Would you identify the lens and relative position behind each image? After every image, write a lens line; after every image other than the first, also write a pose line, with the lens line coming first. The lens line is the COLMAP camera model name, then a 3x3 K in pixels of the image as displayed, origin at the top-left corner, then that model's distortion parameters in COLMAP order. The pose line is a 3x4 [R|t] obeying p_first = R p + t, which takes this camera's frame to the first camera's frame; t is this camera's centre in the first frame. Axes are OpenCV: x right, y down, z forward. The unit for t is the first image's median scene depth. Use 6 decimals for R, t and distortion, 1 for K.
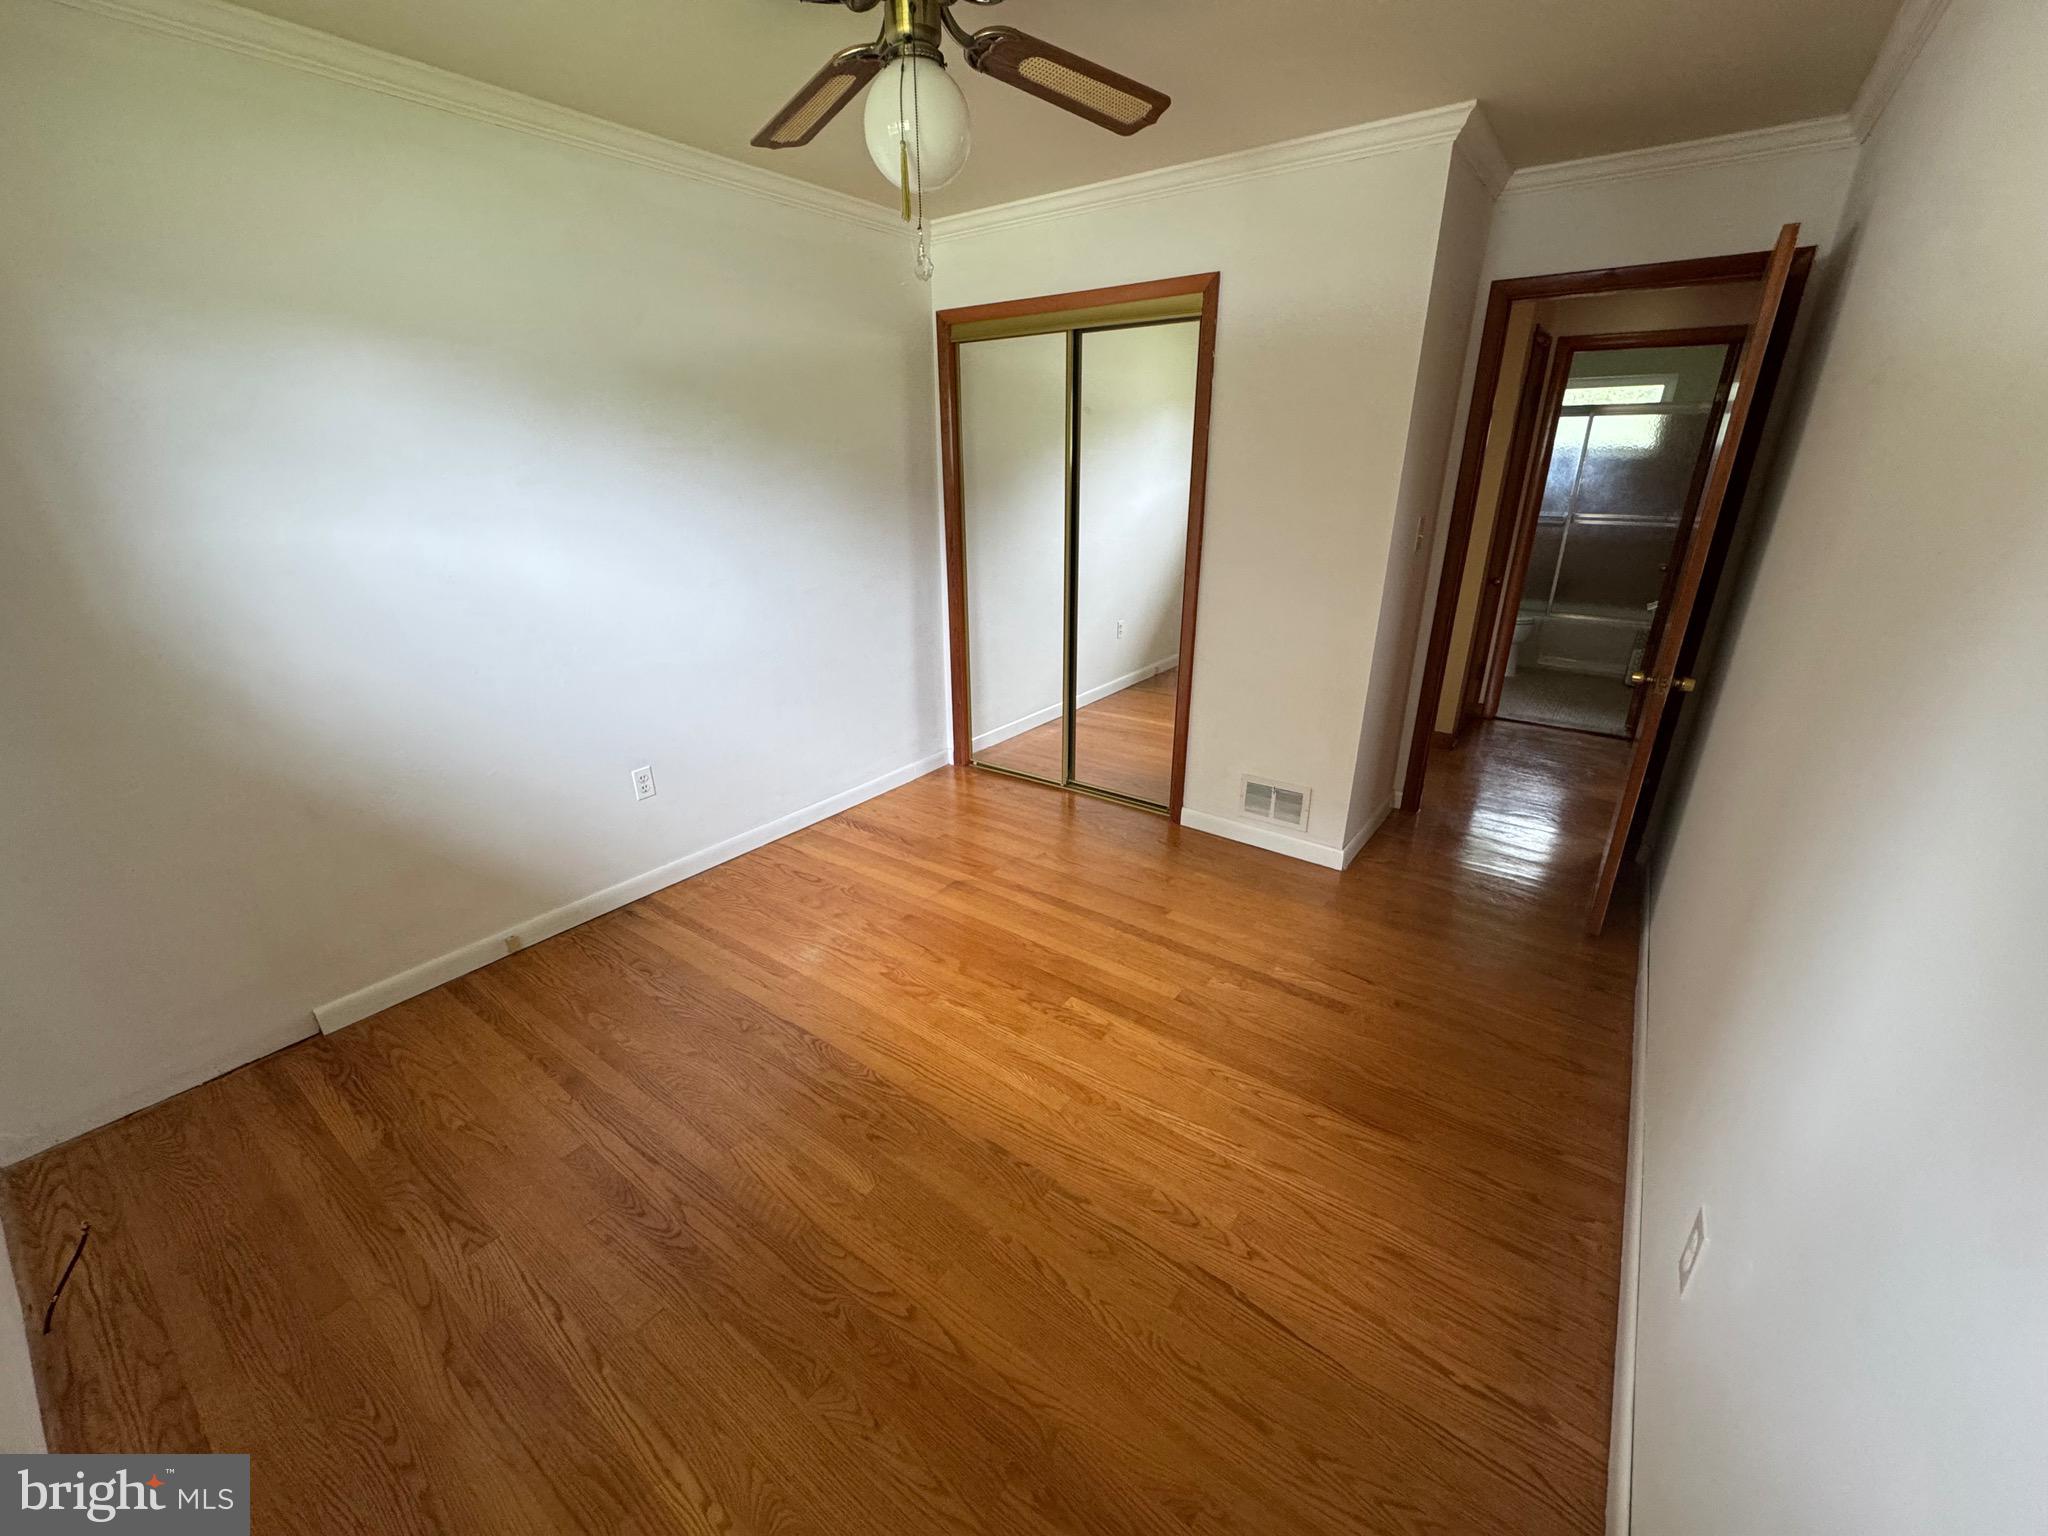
lens RADIAL K [[813.6, 0, 1022.6], [0, 813.6, 769.1], [0, 0, 1]] dist [-0.002723, 0.000530]
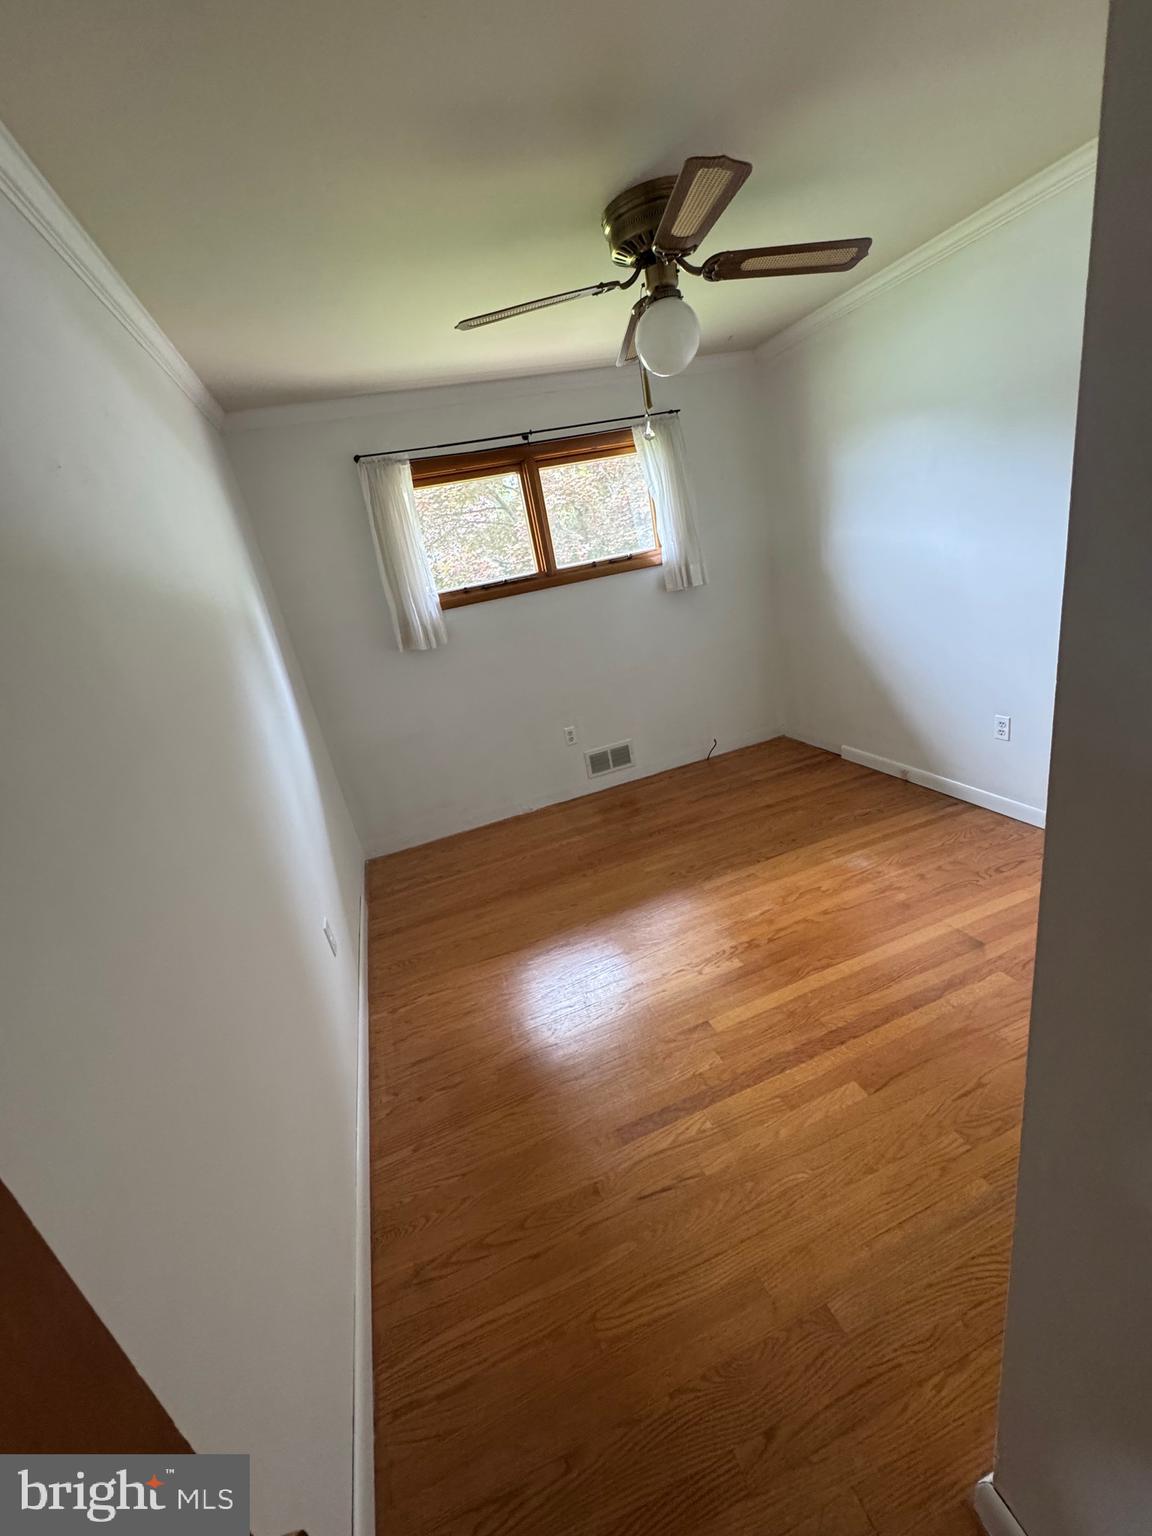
lens RADIAL K [[610.2, 0, 570.0], [0, 610.2, 755.7], [0, 0, 1]] dist [-0.002723, 0.000530]
pose [[-0.569125, 0.363622, -0.737479, 0.699363], [-0.114371, 0.853176, 0.508930, -0.387216], [0.814258, 0.373991, -0.443976, 0.973655]]
